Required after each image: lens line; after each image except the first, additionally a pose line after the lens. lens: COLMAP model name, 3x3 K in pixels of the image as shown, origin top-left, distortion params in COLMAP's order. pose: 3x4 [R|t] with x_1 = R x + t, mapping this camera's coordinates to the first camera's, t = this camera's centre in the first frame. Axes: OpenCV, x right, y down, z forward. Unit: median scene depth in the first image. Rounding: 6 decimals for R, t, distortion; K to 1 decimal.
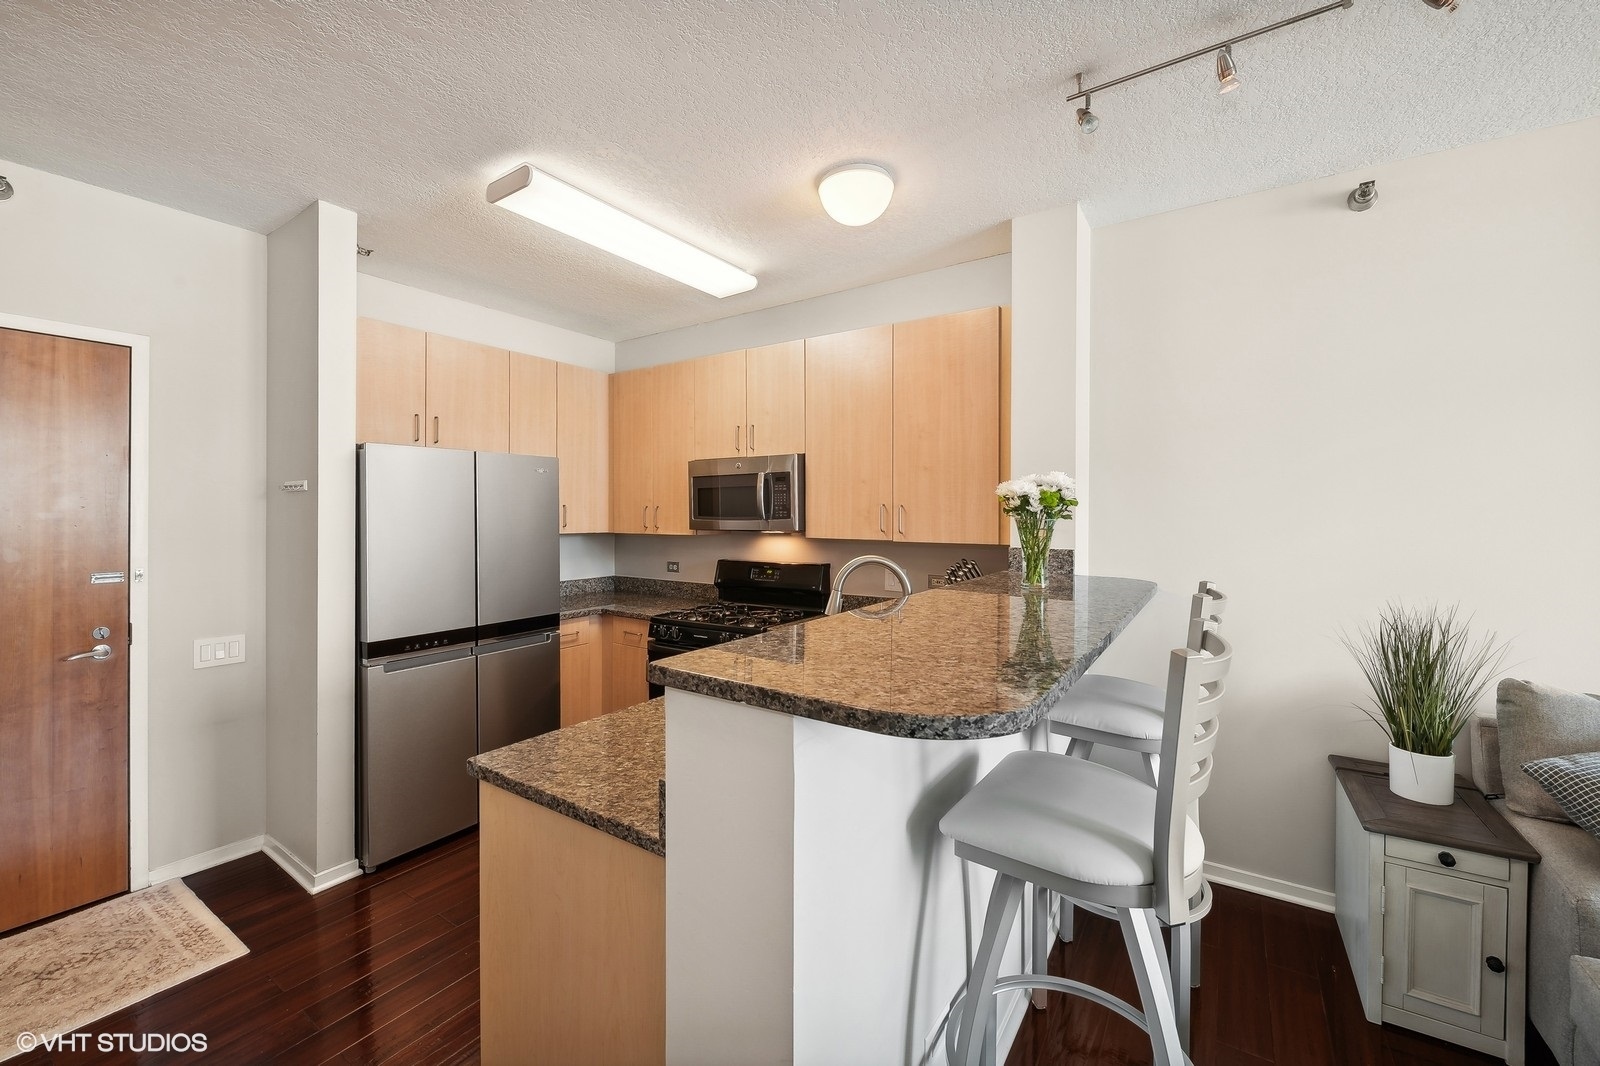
lens RADIAL K [[637.6, 0, 798.5], [0, 637.6, 513.0], [0, 0, 1]] dist [0.018084, -0.008468]
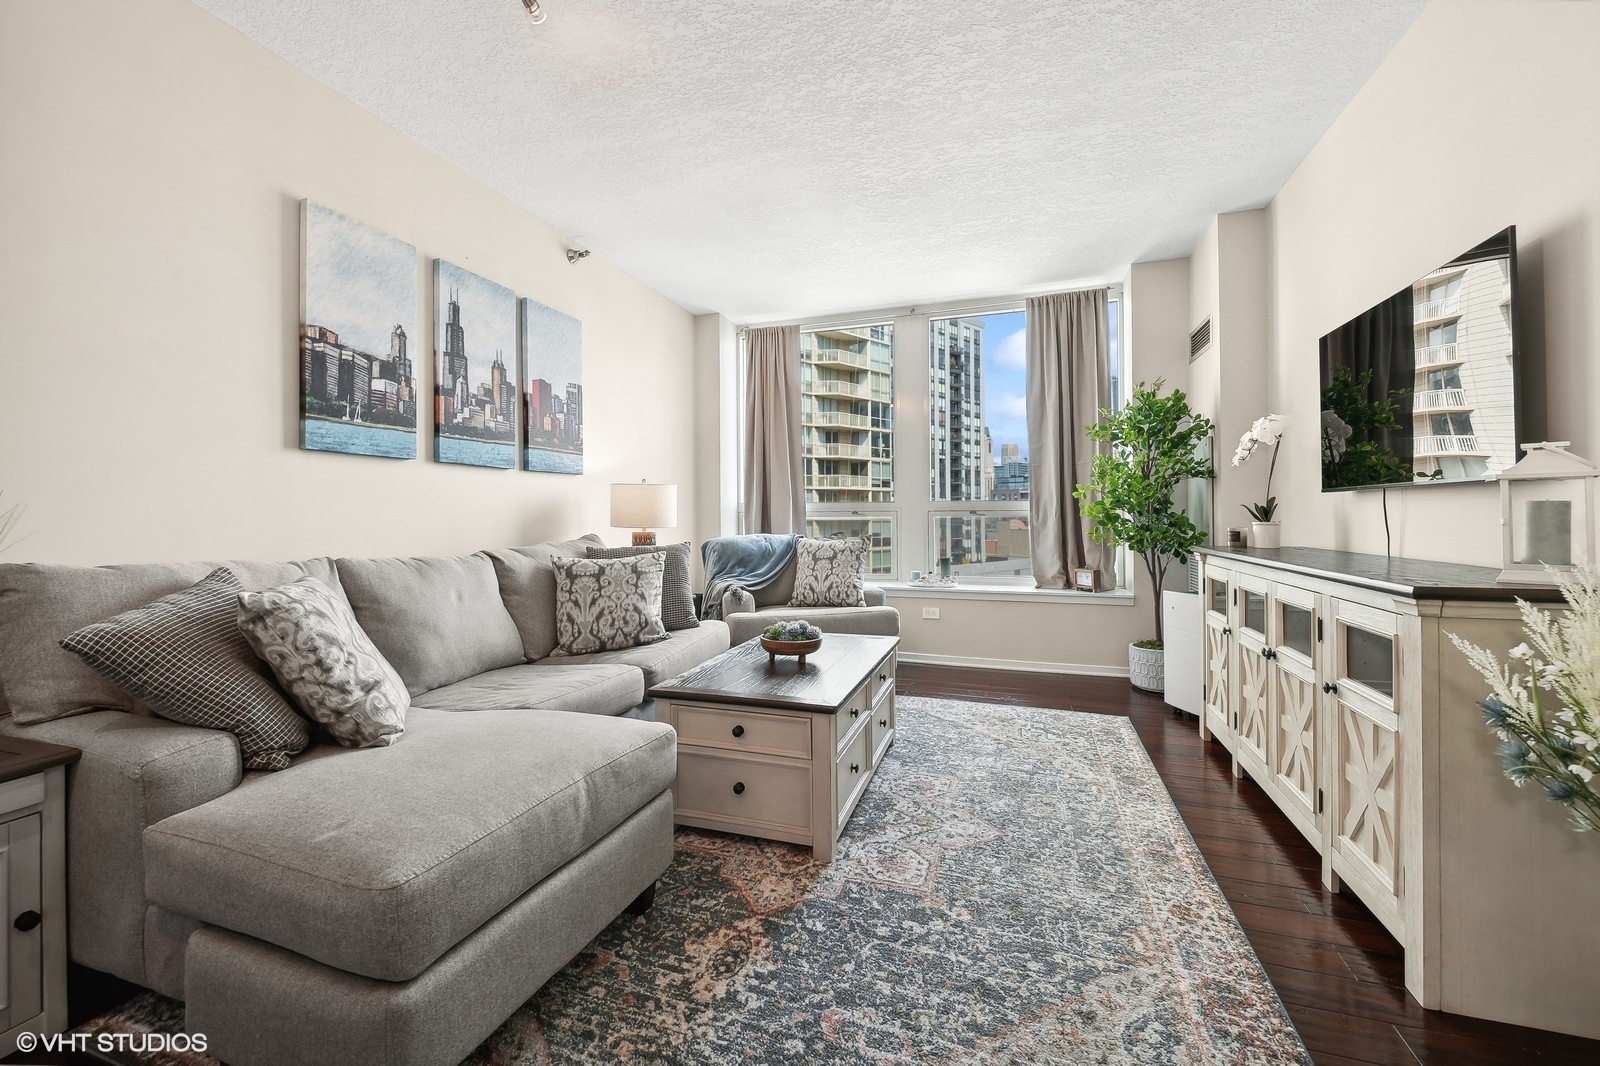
lens RADIAL K [[644.0, 0, 797.8], [0, 644.0, 514.2], [0, 0, 1]] dist [0.002882, -0.005605]
pose [[-0.260152, 0.002335, 0.965565, 0.118930], [0.005769, 0.999983, -0.000864, 0.206653], [-0.965550, 0.005345, -0.260161, 0.284162]]
